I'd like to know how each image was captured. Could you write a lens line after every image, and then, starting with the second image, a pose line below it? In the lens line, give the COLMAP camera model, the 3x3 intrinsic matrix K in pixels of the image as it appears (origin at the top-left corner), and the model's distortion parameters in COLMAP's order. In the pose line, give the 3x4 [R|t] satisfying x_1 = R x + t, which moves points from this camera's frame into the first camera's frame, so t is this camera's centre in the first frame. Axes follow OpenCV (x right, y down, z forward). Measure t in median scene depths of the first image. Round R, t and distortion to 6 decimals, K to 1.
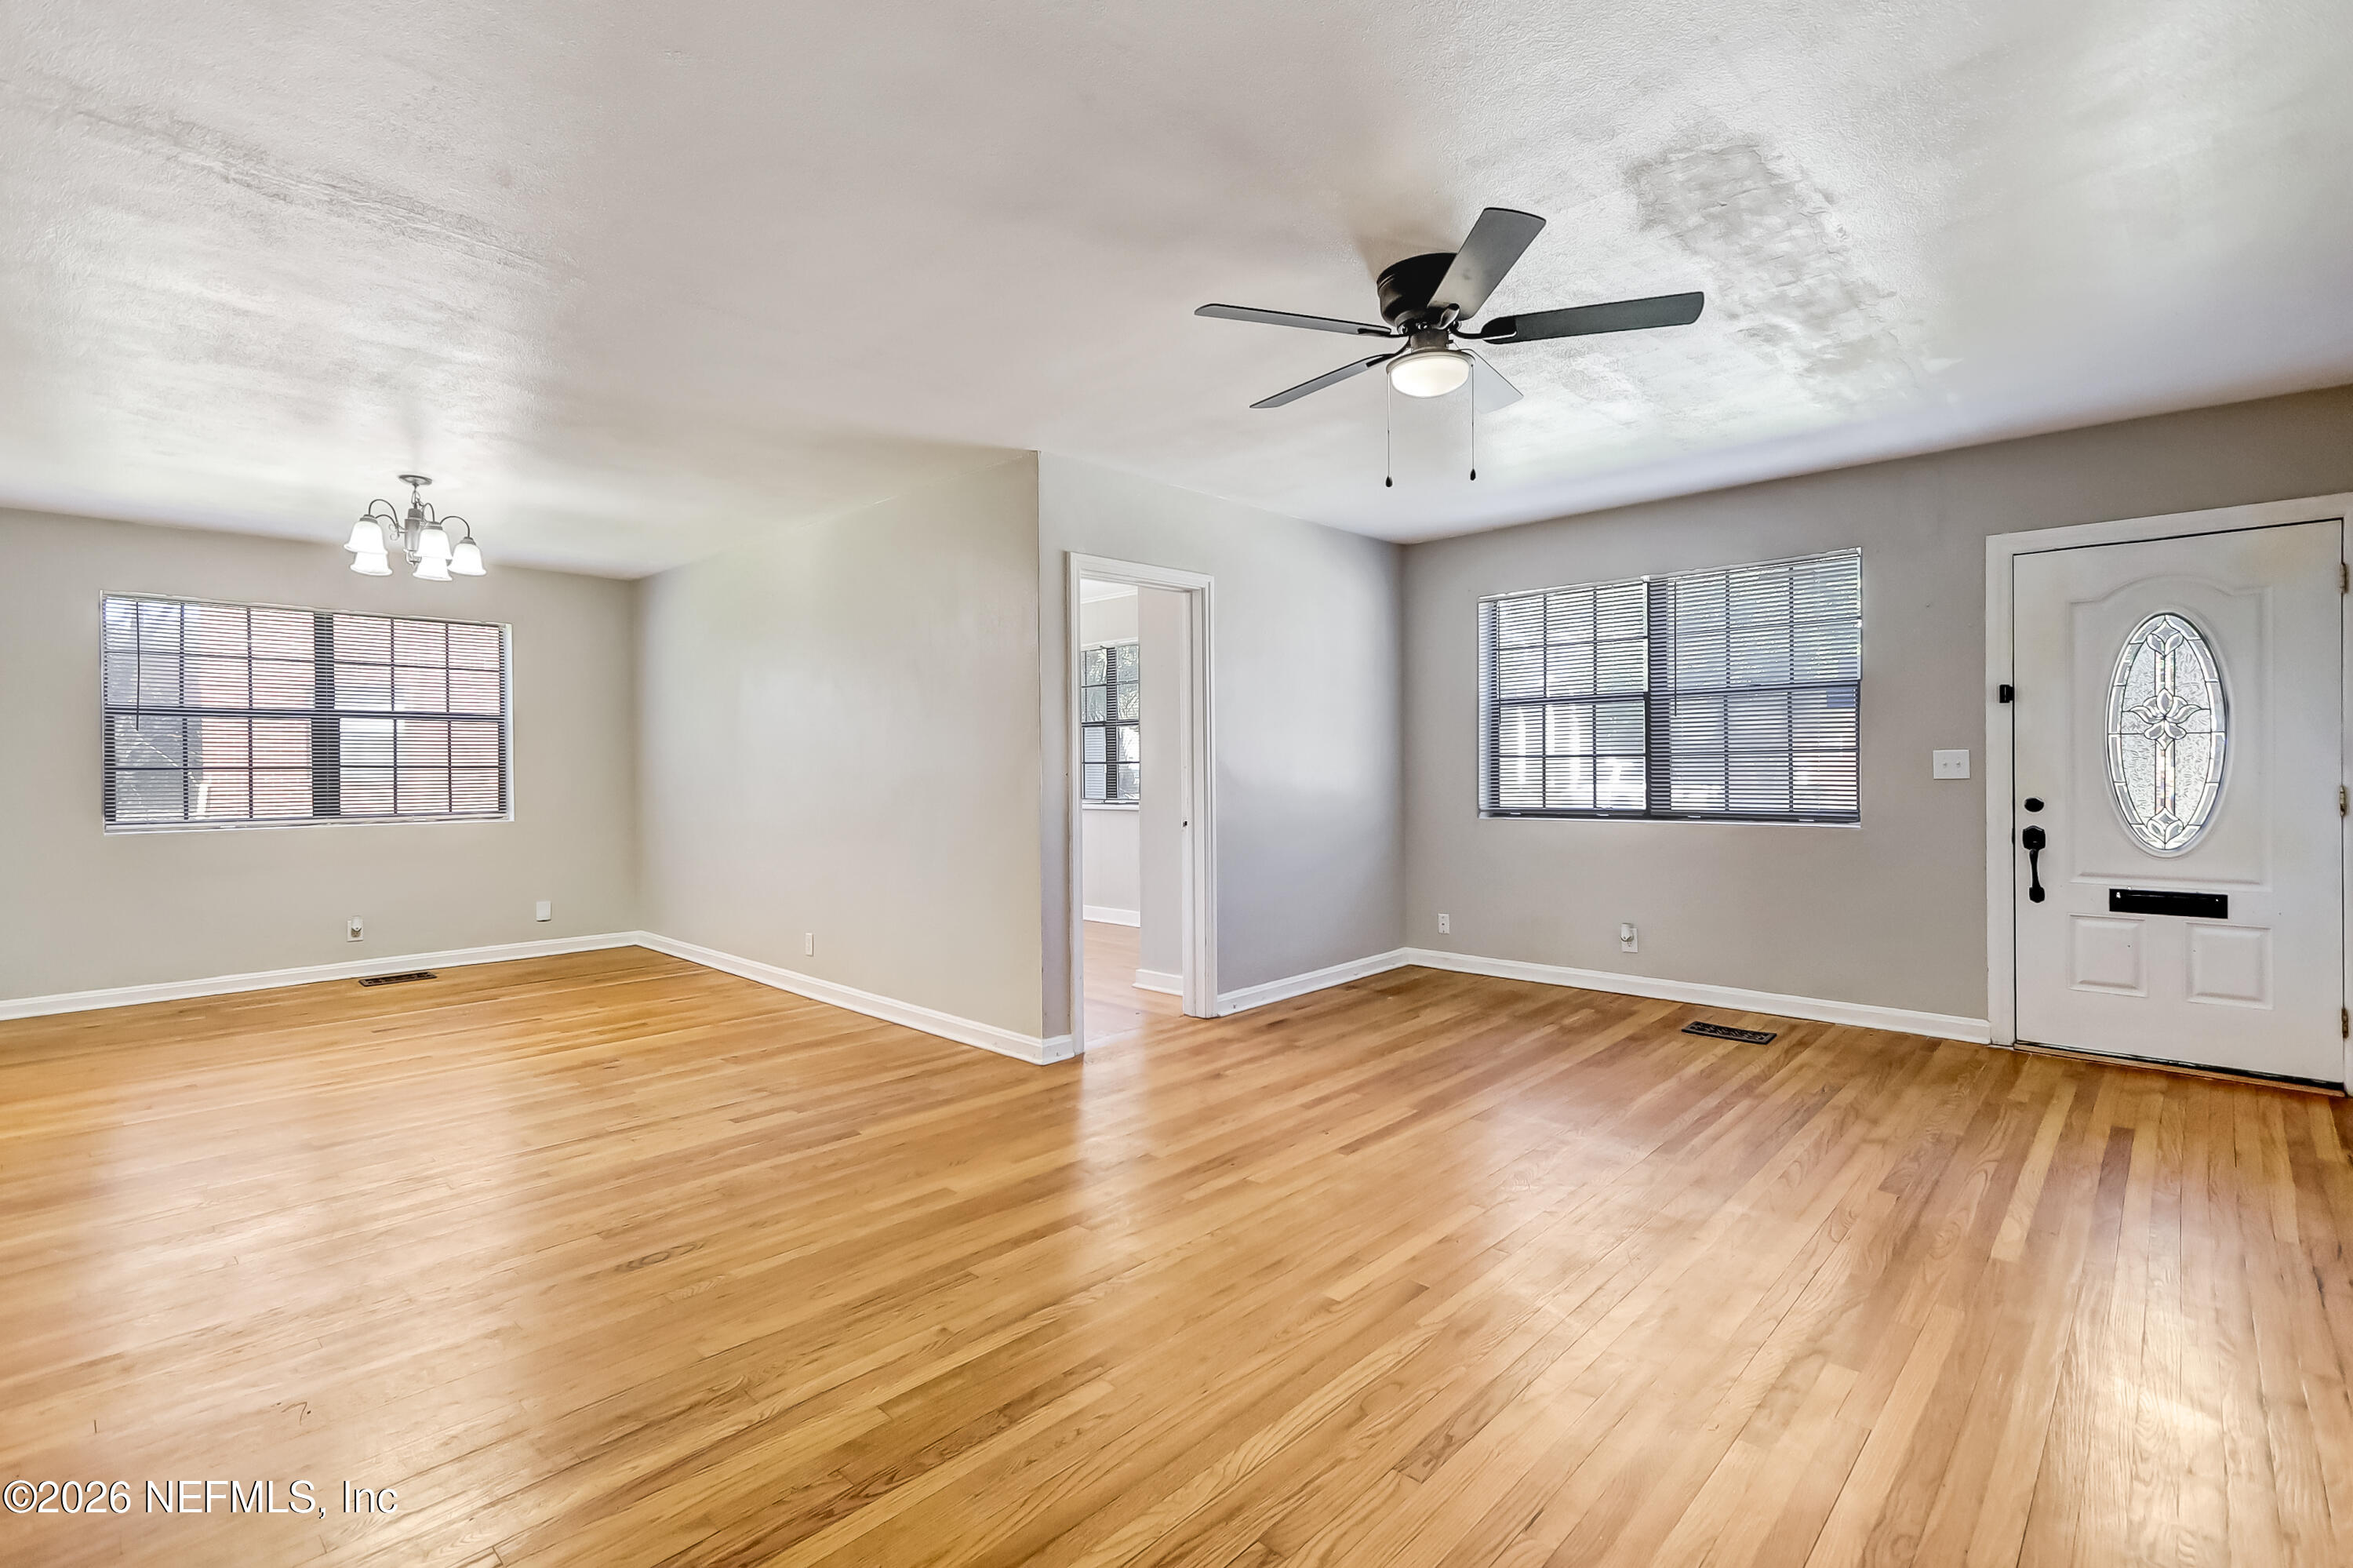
lens RADIAL K [[1089.6, 0, 1162.4], [0, 1089.6, 772.1], [0, 0, 1]] dist [0.001107, 0.003058]
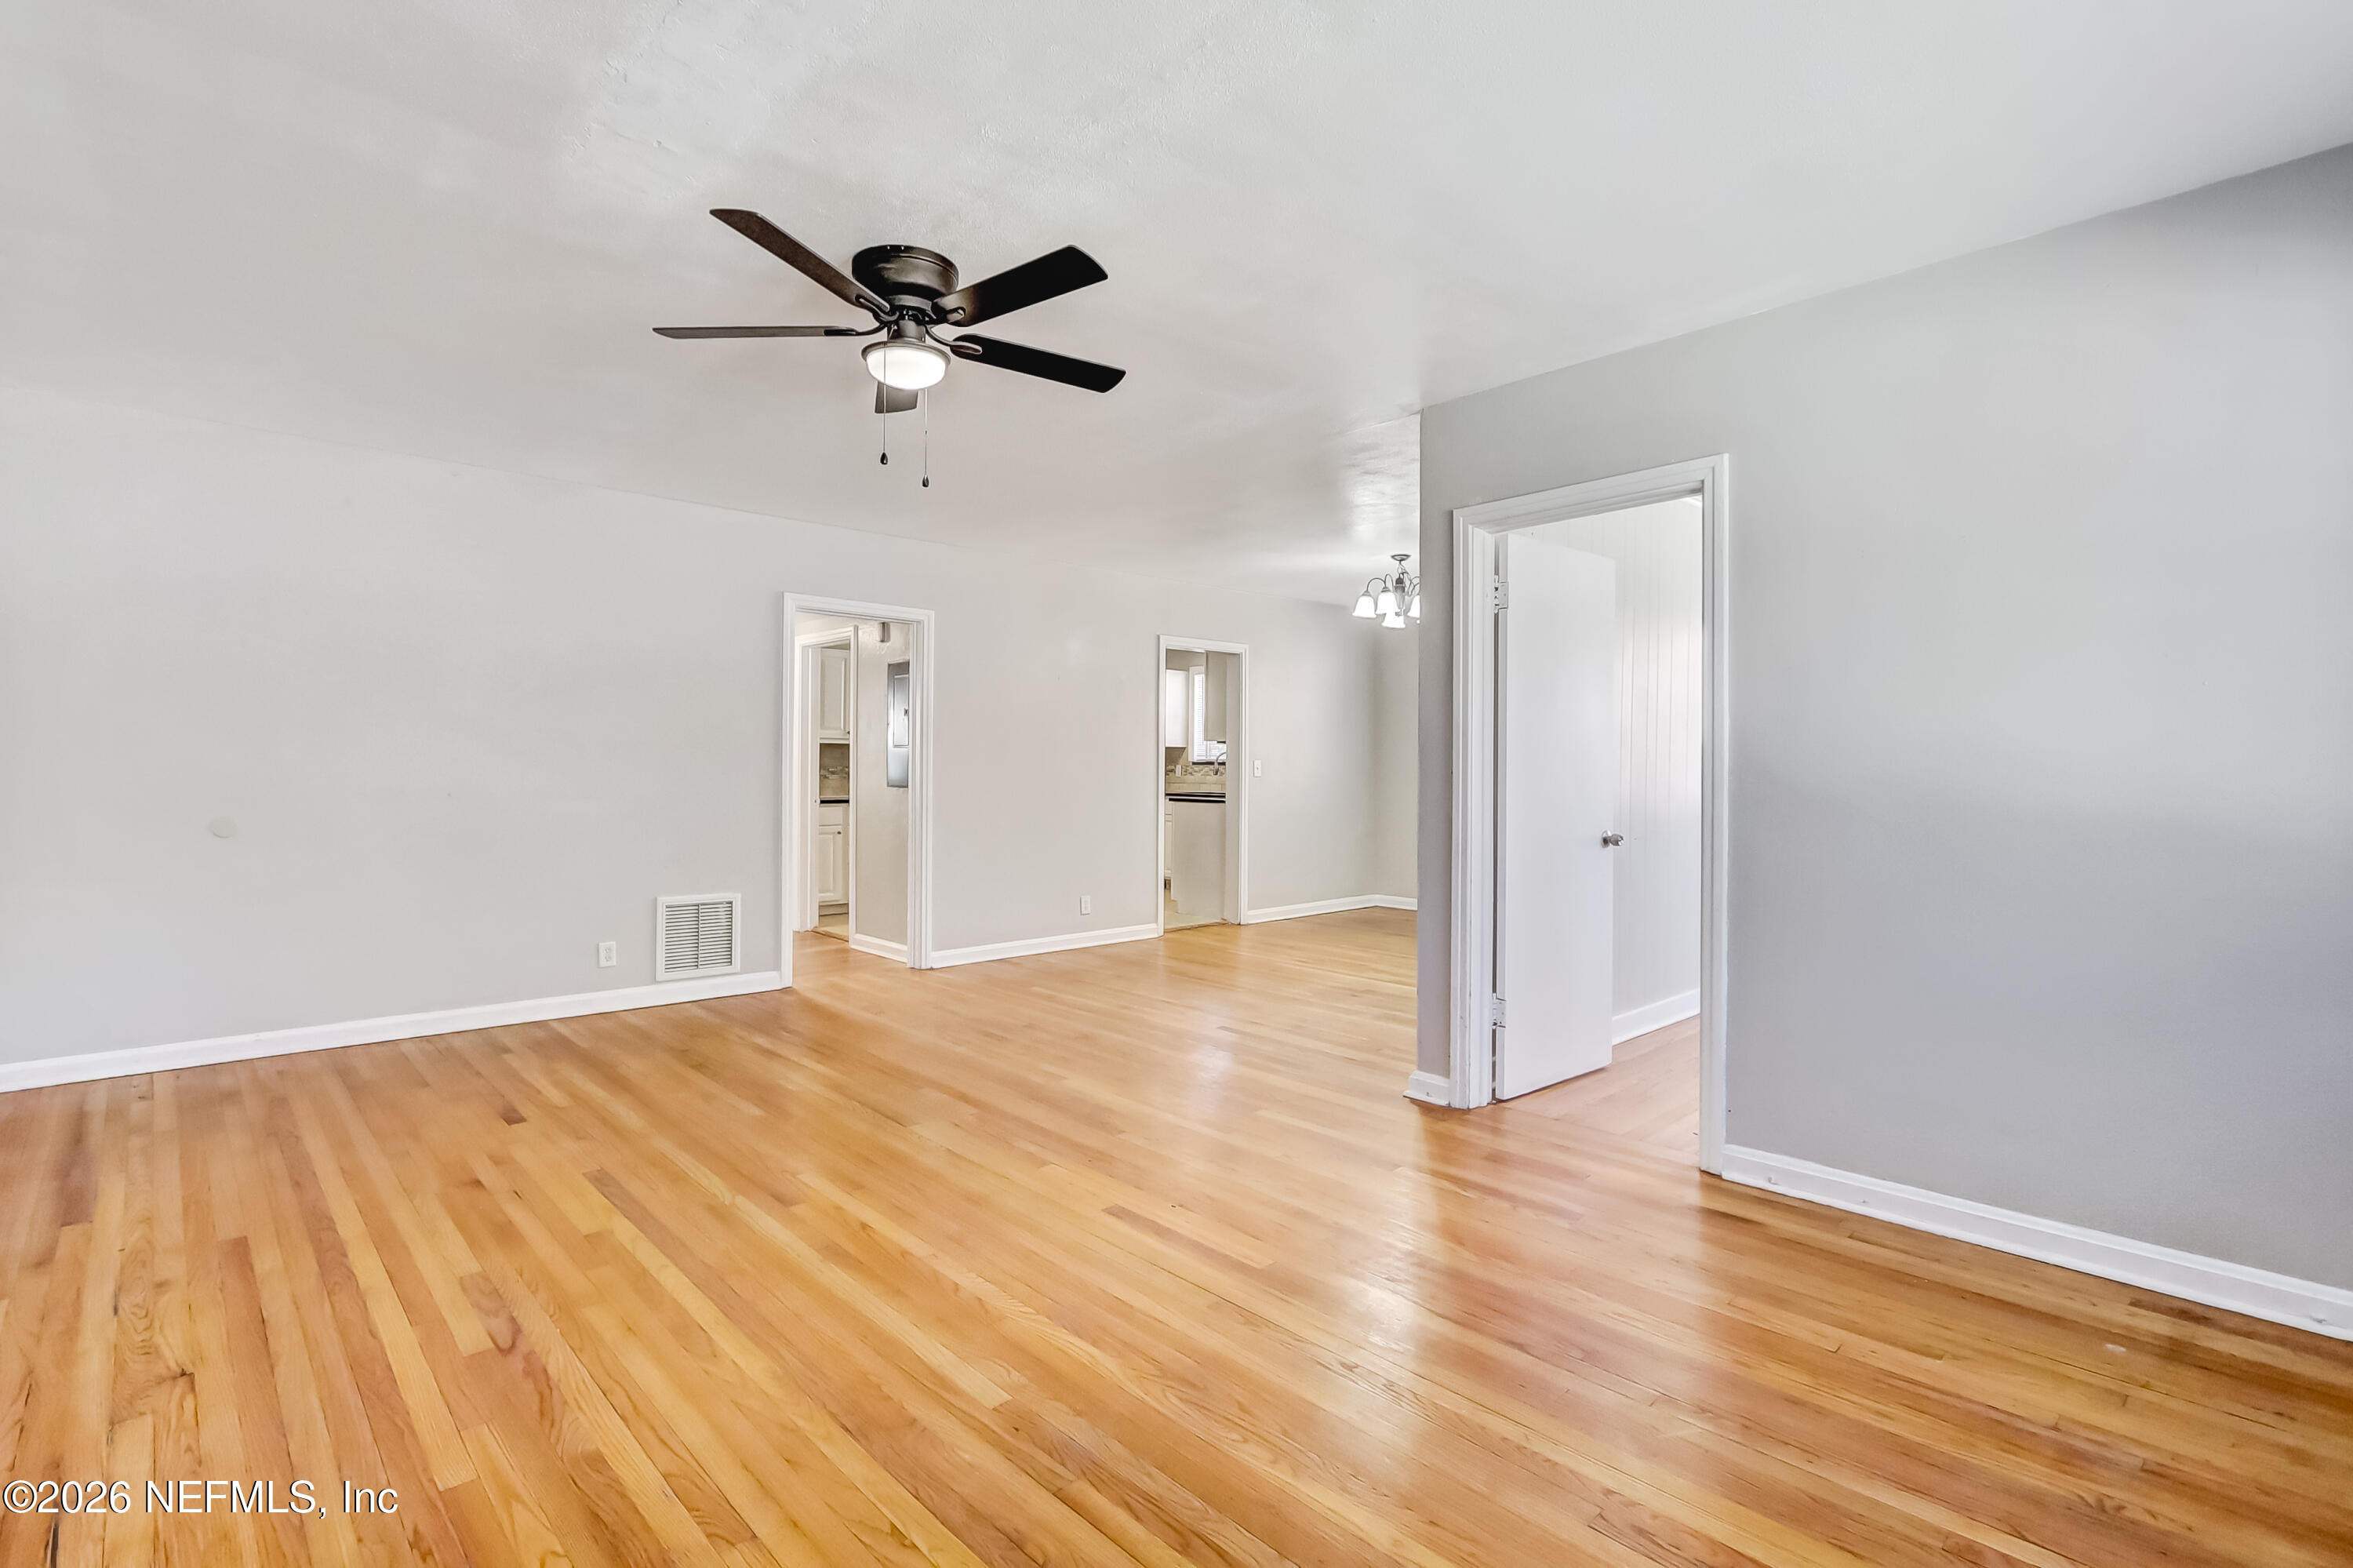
lens RADIAL K [[1089.6, 0, 1158.4], [0, 1089.6, 771.8], [0, 0, 1]] dist [0.001107, 0.003058]
pose [[-0.062881, 0.011045, -0.997960, 0.731988], [-0.009960, 0.999882, 0.011694, -0.007139], [0.997971, 0.010675, -0.062763, 0.775508]]
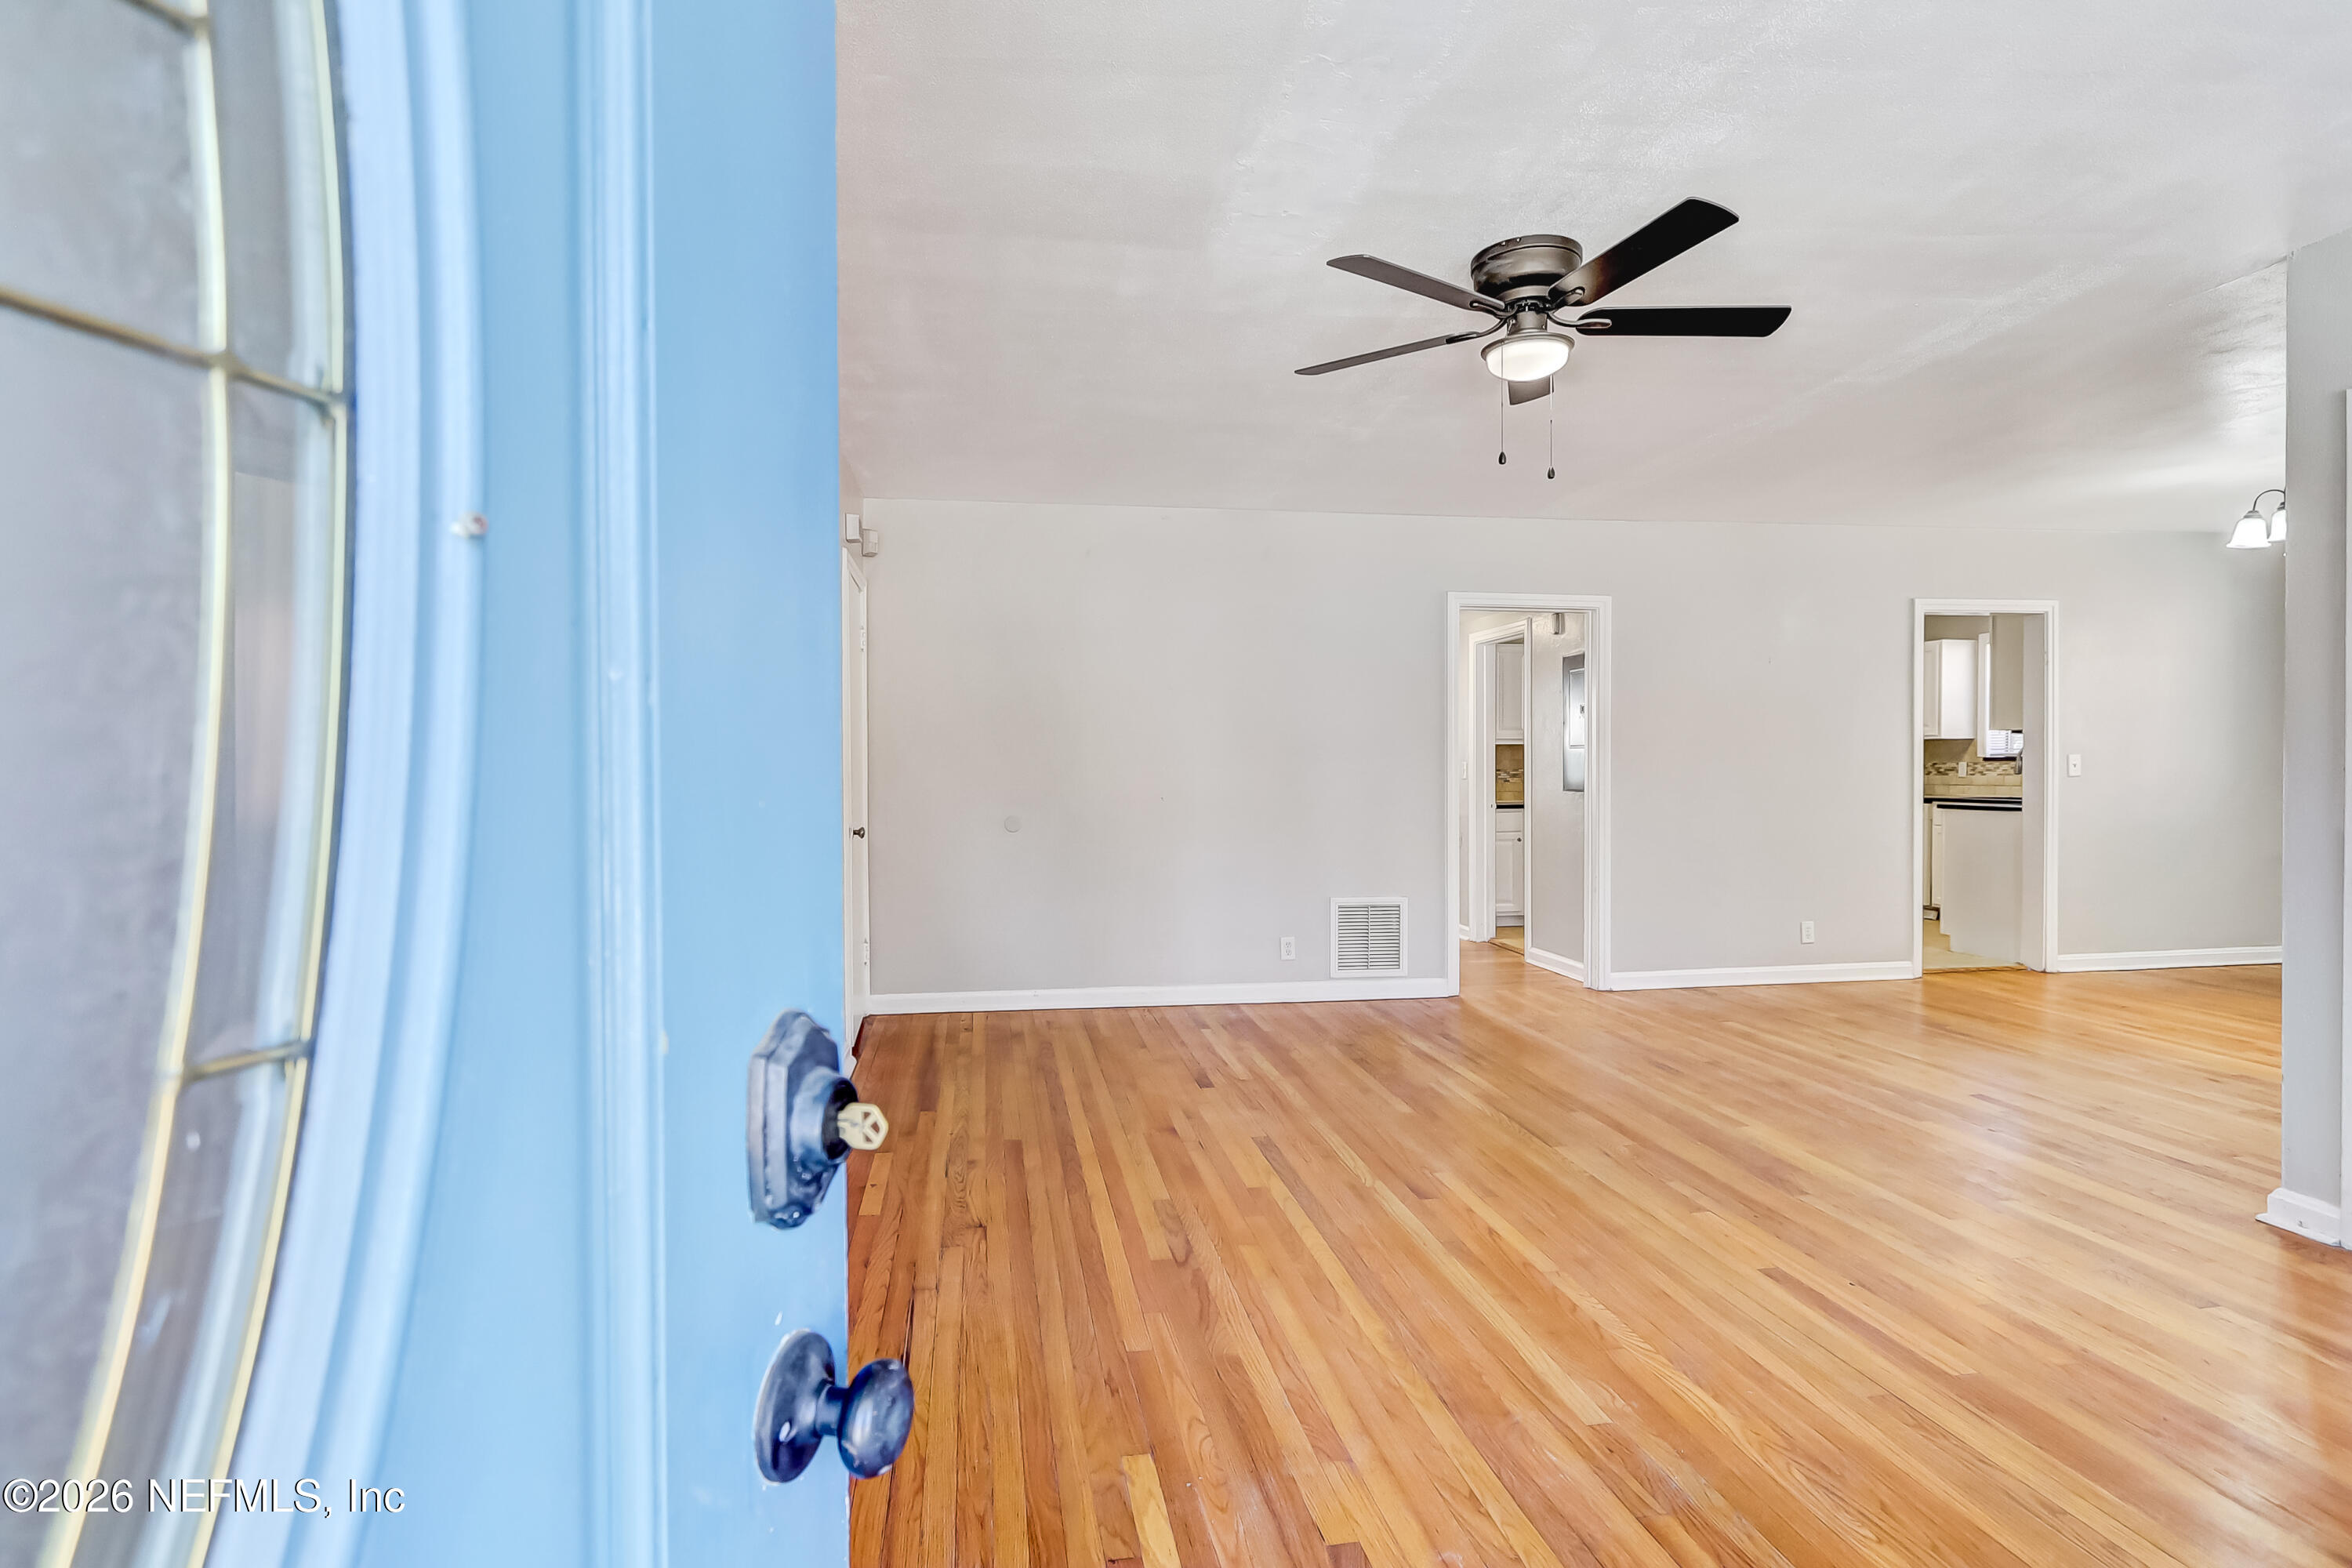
lens RADIAL K [[1198.7, 0, 1168.3], [0, 1198.7, 789.9], [0, 0, 1]] dist [-0.003056, 0.000579]
pose [[-0.609257, 0.025006, -0.792579, 0.769682], [0.008114, 0.999647, 0.025302, -0.008978], [0.792931, 0.008984, -0.609245, 0.836673]]
